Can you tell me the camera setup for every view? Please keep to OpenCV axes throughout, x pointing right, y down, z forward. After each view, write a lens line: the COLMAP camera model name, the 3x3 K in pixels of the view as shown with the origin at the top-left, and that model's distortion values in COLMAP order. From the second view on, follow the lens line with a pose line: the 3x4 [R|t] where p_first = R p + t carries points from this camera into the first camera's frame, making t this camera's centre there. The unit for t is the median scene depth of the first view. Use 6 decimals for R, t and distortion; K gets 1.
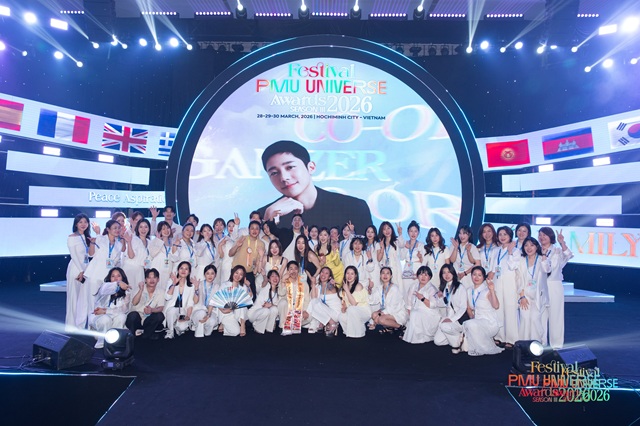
lens RADIAL K [[450.0, 0, 320.0], [0, 450.0, 213.0], [0, 0, 1]] dist [-0.001223, -0.001292]
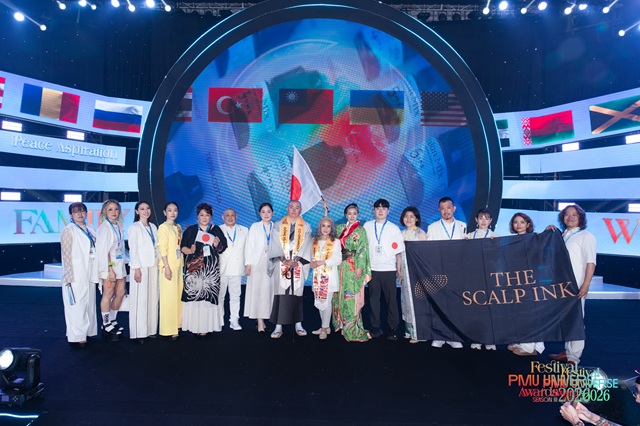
lens RADIAL K [[456.1, 0, 320.0], [0, 456.1, 213.0], [0, 0, 1]] dist [-0.001095, -0.001818]
pose [[0.999987, 0.001861, -0.004834, 0.013657], [-0.001730, 0.999637, 0.026890, 0.007357], [0.004882, -0.026881, 0.999627, 0.100757]]
